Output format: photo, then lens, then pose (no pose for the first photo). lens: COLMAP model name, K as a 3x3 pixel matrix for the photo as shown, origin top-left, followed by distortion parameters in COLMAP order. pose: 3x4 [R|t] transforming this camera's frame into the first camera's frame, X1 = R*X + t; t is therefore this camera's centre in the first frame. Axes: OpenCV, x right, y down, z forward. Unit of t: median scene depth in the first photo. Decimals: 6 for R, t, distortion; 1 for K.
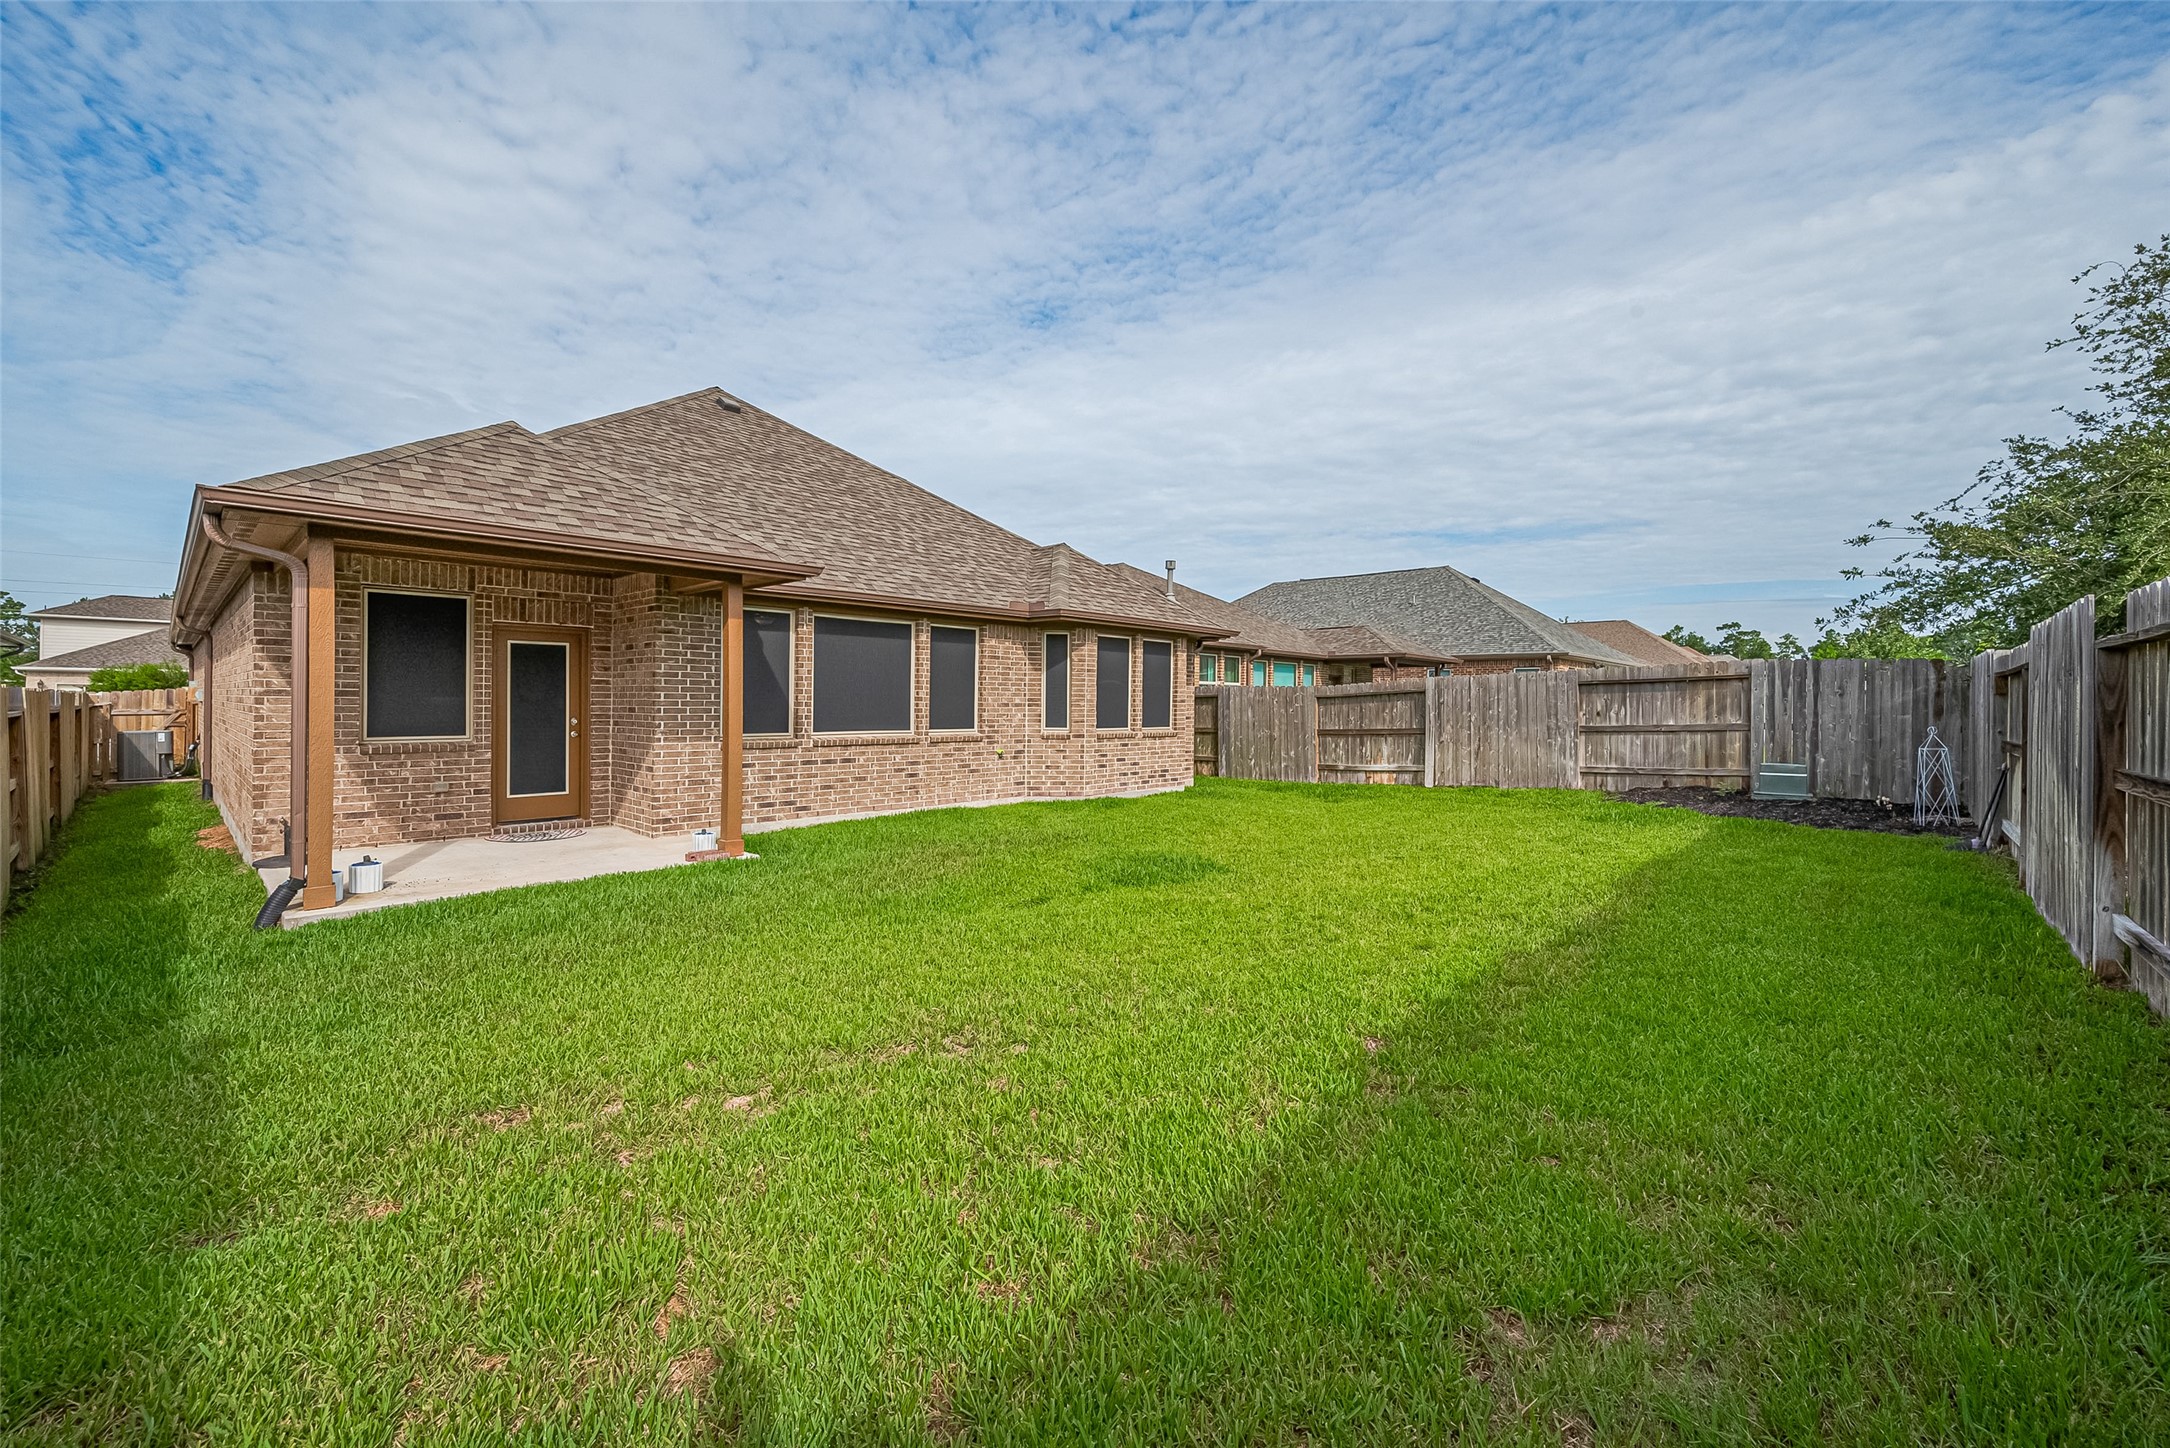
lens RADIAL K [[876.3, 0, 1077.3], [0, 876.3, 724.9], [0, 0, 1]] dist [-0.000851, -0.000304]
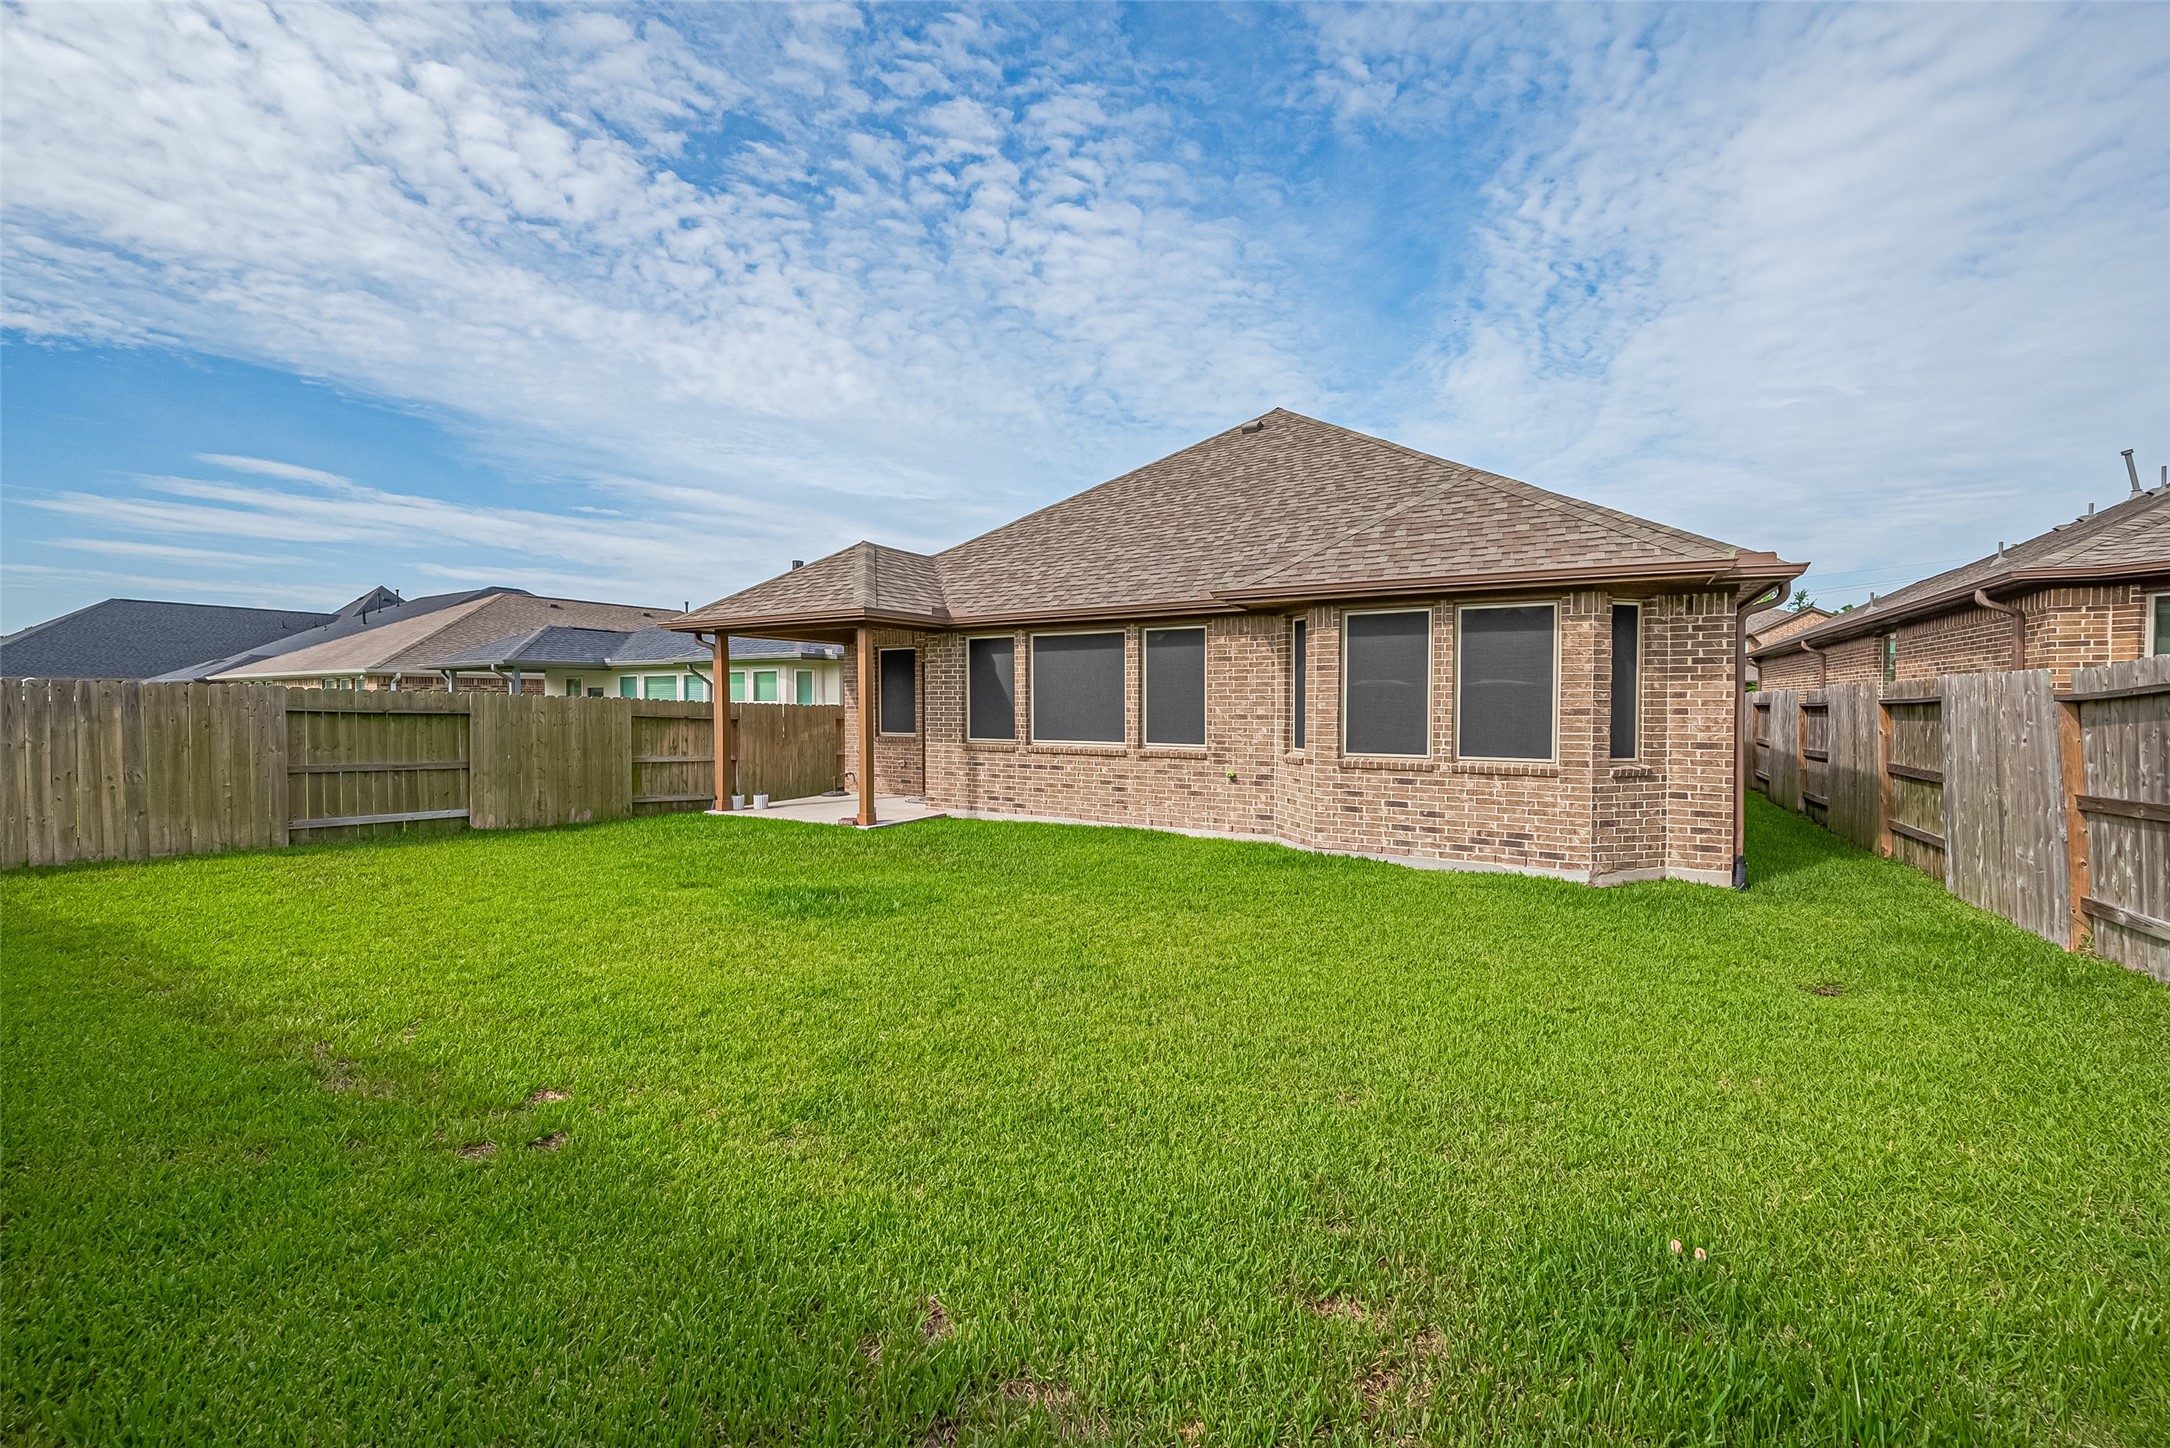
lens RADIAL K [[857.7, 0, 1078.0], [0, 857.7, 724.6], [0, 0, 1]] dist [0.000978, -0.000011]
pose [[0.208582, 0.015509, -0.977882, 0.698057], [-0.025907, 0.999611, 0.010327, -0.021155], [0.977662, 0.023179, 0.208902, 0.732578]]
